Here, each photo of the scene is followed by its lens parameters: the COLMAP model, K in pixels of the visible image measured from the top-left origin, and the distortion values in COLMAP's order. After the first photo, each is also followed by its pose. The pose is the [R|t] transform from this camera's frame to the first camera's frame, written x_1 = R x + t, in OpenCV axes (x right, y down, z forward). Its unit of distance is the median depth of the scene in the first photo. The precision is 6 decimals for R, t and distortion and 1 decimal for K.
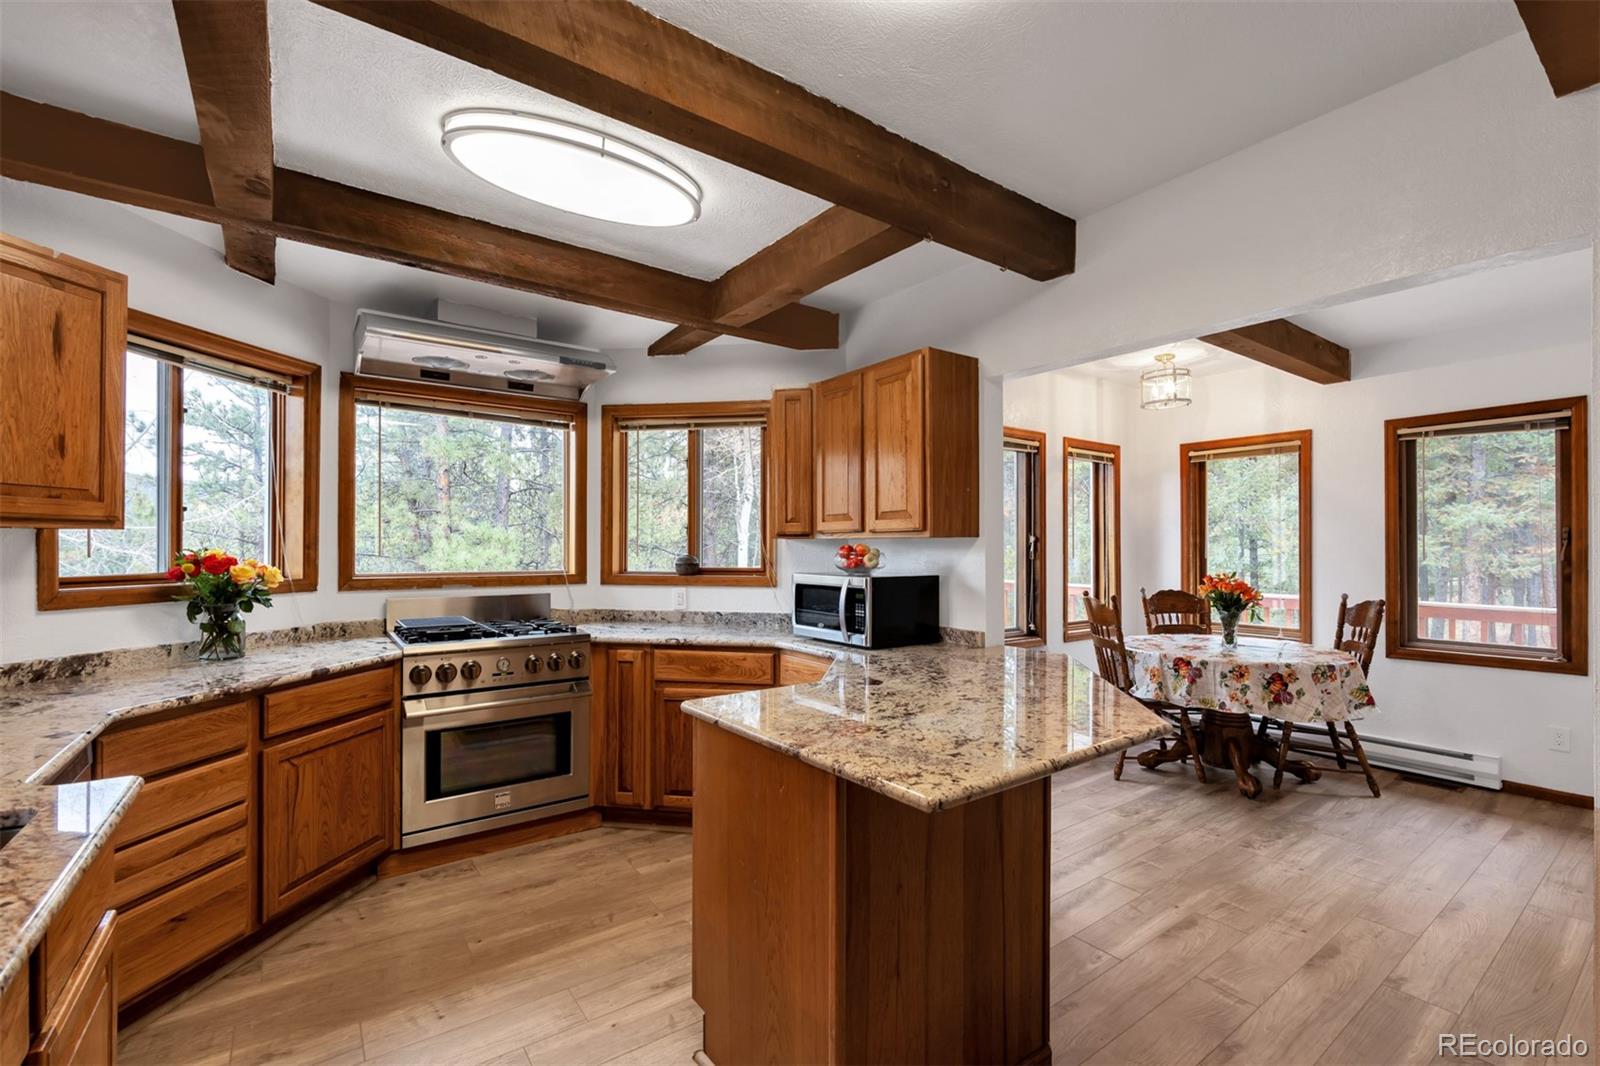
lens RADIAL K [[699.5, 0, 809.7], [0, 699.5, 541.2], [0, 0, 1]] dist [0.000103, -0.000796]
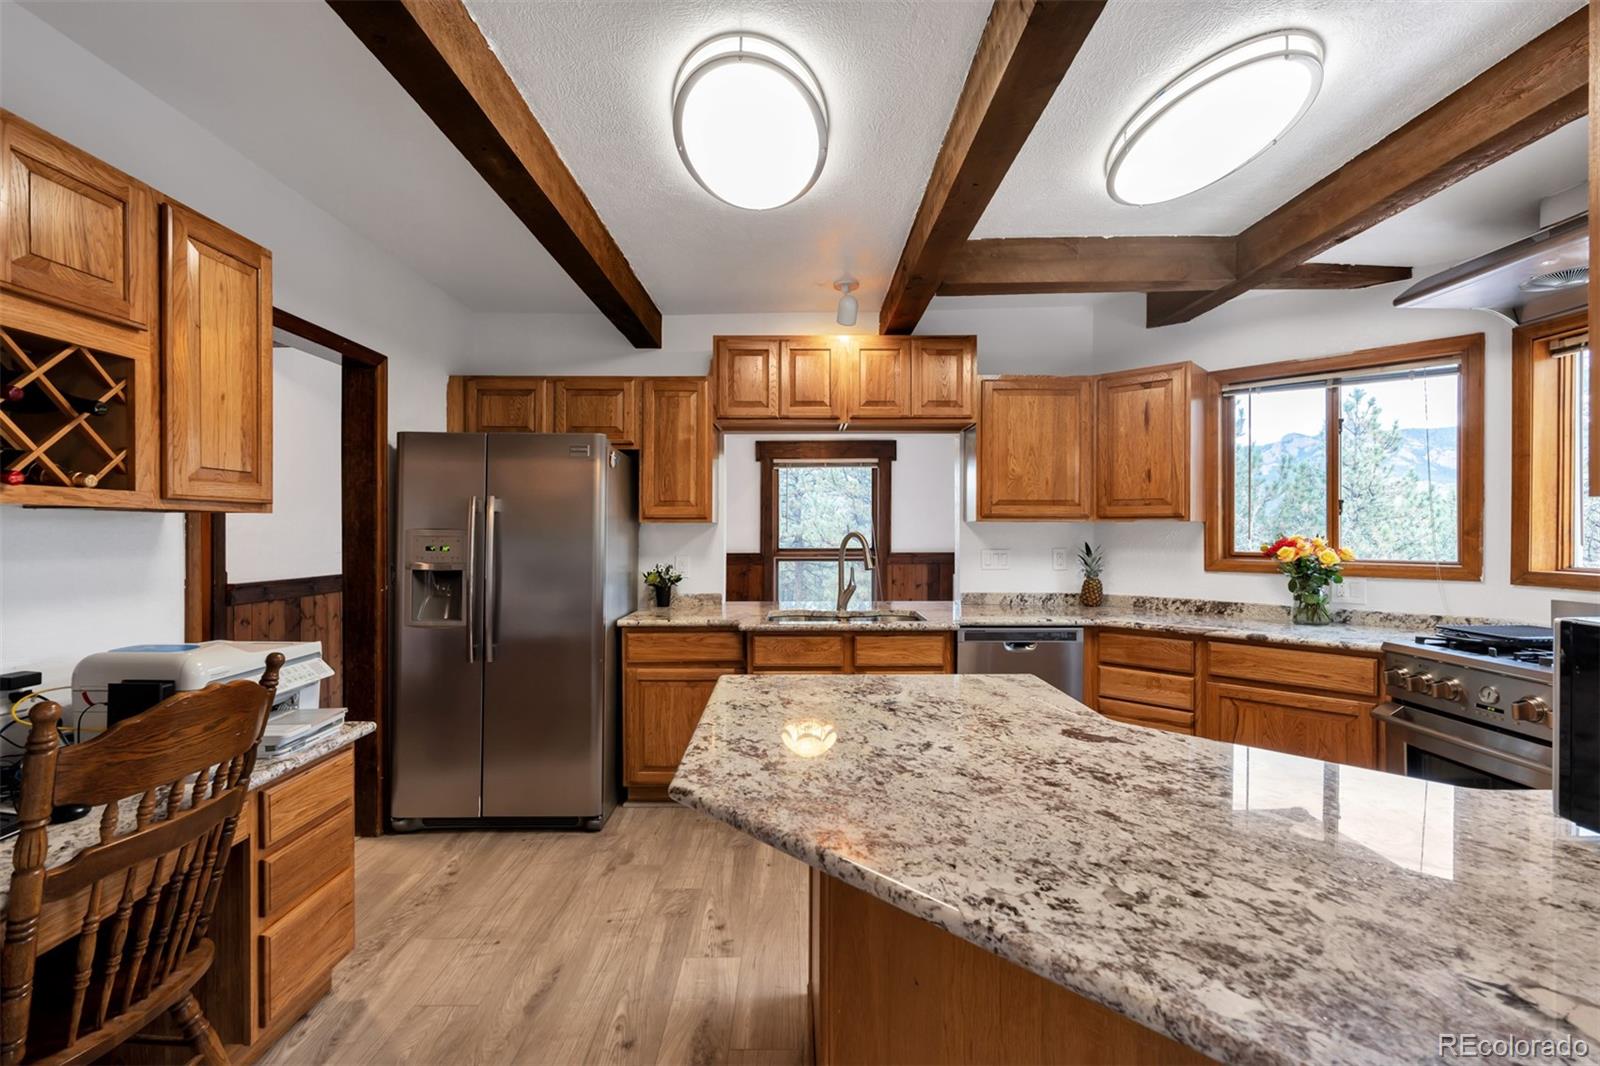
lens RADIAL K [[699.5, 0, 804.5], [0, 699.5, 535.0], [0, 0, 1]] dist [0.000103, -0.000796]
pose [[-0.596834, -0.005009, -0.802349, 0.751080], [-0.001470, 0.999986, -0.005149, 0.022326], [0.802363, -0.001893, -0.596833, 1.142090]]
